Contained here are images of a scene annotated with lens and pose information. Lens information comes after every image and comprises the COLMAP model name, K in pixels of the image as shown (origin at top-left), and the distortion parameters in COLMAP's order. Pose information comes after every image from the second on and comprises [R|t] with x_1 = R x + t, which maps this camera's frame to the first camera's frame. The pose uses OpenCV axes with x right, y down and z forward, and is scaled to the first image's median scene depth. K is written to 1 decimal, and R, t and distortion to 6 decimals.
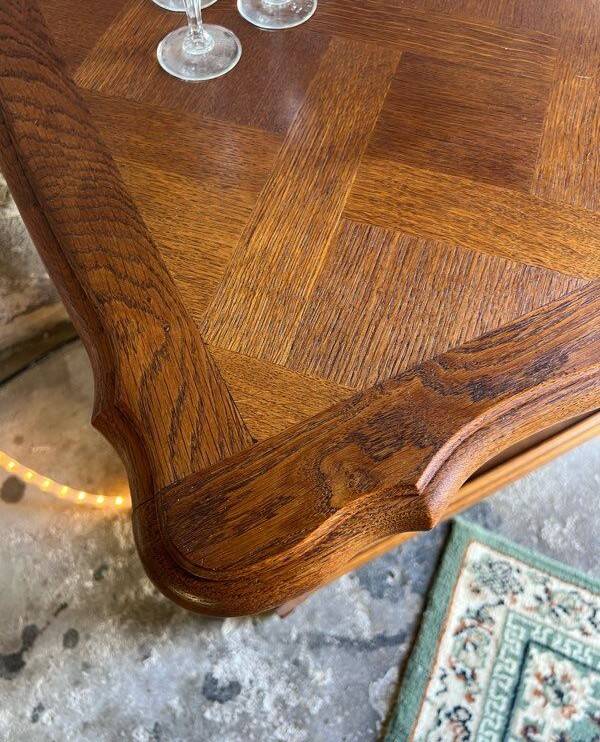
lens RADIAL K [[611.1, 0, 301.5], [0, 611.1, 334.5], [0, 0, 1]] dist [0.039468, -0.061908]
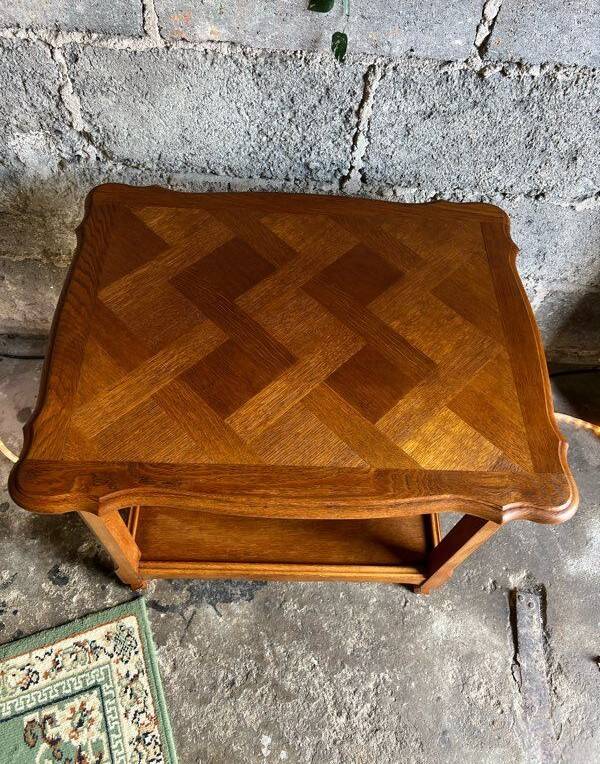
lens RADIAL K [[598.8, 0, 295.8], [0, 598.8, 368.0], [0, 0, 1]] dist [0.035471, -0.045569]
pose [[0.869936, 0.445984, -0.210499, 0.502451], [-0.460876, 0.887107, -0.025167, -0.173395], [0.175512, 0.118908, 0.977270, -0.527675]]
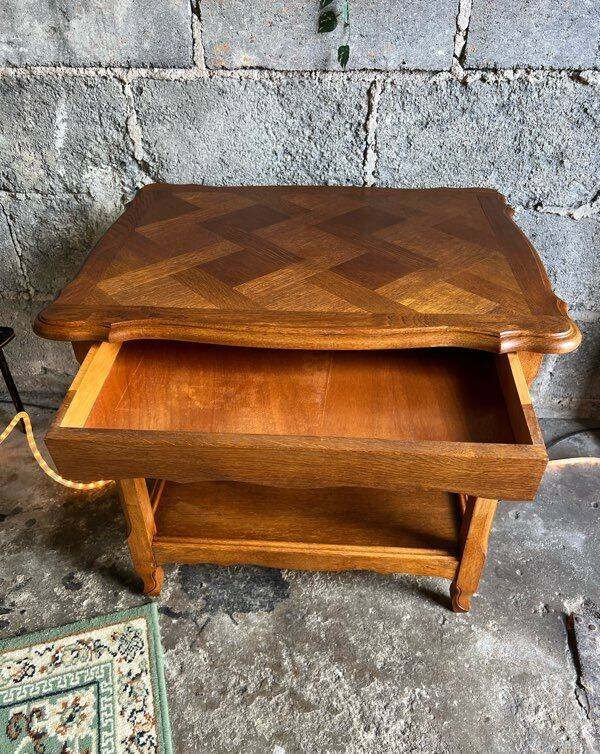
lens RADIAL K [[600.3, 0, 298.0], [0, 600.3, 406.0], [0, 0, 1]] dist [0.035214, -0.045683]
pose [[0.838481, 0.332848, -0.431465, 0.852324], [-0.476258, 0.832386, -0.283393, 0.347141], [0.264819, 0.443108, 0.856461, -0.373344]]
